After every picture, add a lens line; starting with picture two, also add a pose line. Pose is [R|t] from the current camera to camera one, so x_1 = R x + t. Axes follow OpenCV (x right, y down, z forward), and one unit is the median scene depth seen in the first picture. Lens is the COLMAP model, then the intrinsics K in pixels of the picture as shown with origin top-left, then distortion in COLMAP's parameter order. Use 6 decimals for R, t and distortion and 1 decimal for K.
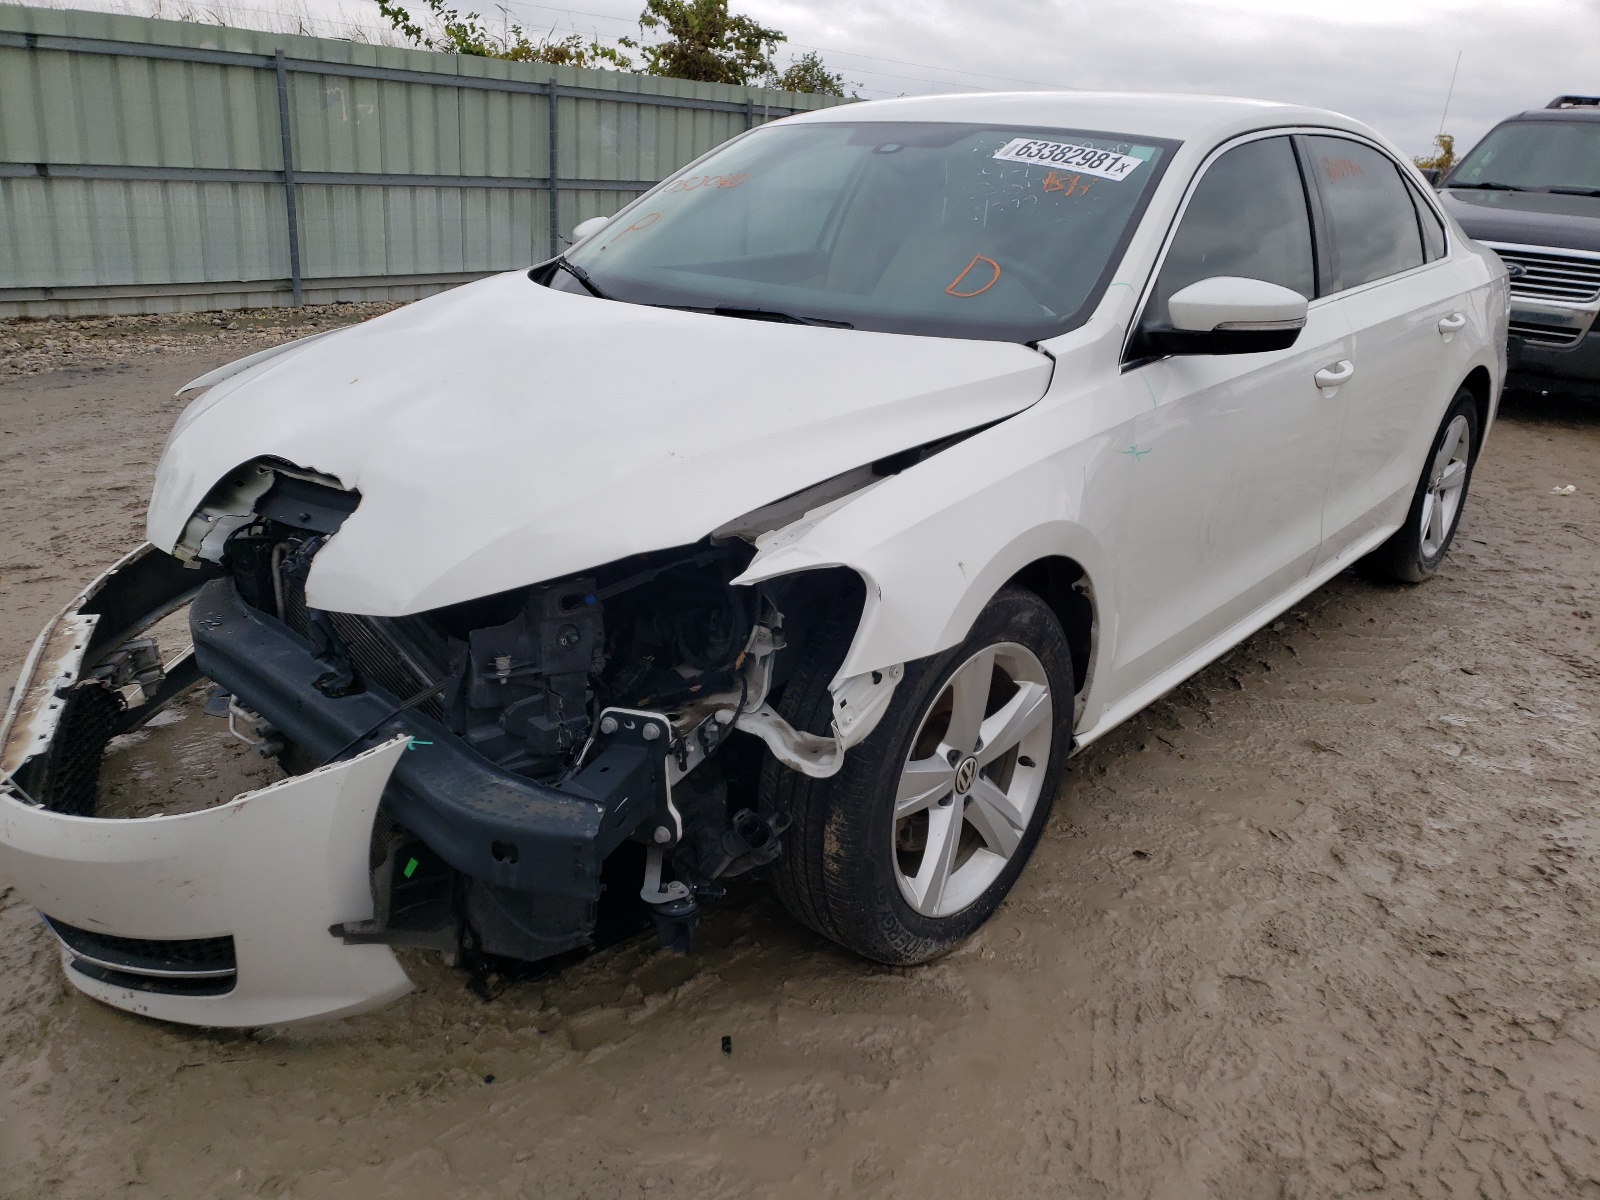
lens RADIAL K [[1197.5, 0, 798.6], [0, 1197.5, 595.8], [0, 0, 1]] dist [0.008937, -0.000496]
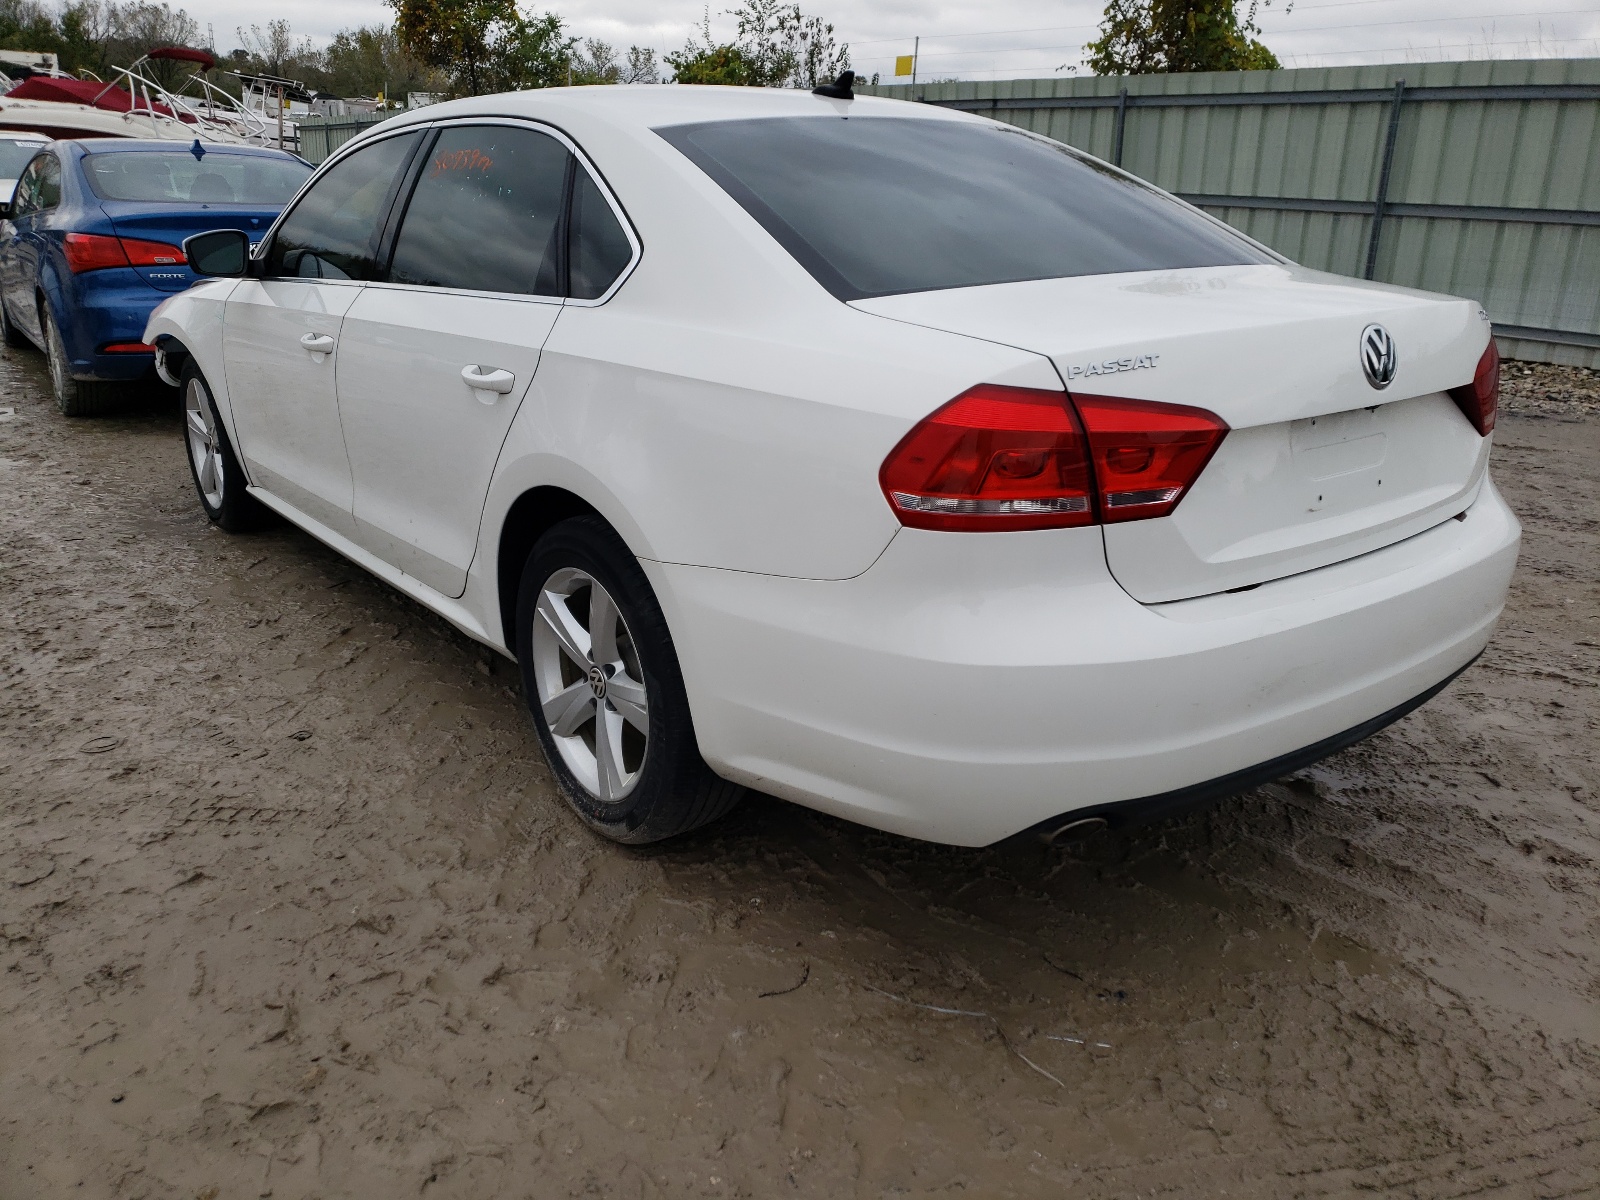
lens RADIAL K [[1197.5, 0, 799.7], [0, 1197.5, 597.7], [0, 0, 1]] dist [0.008937, -0.000496]
pose [[-0.162040, 0.295918, -0.941369, 0.751184], [-0.366714, 0.867597, 0.335852, -0.247796], [0.916113, 0.399635, -0.032068, 0.786748]]
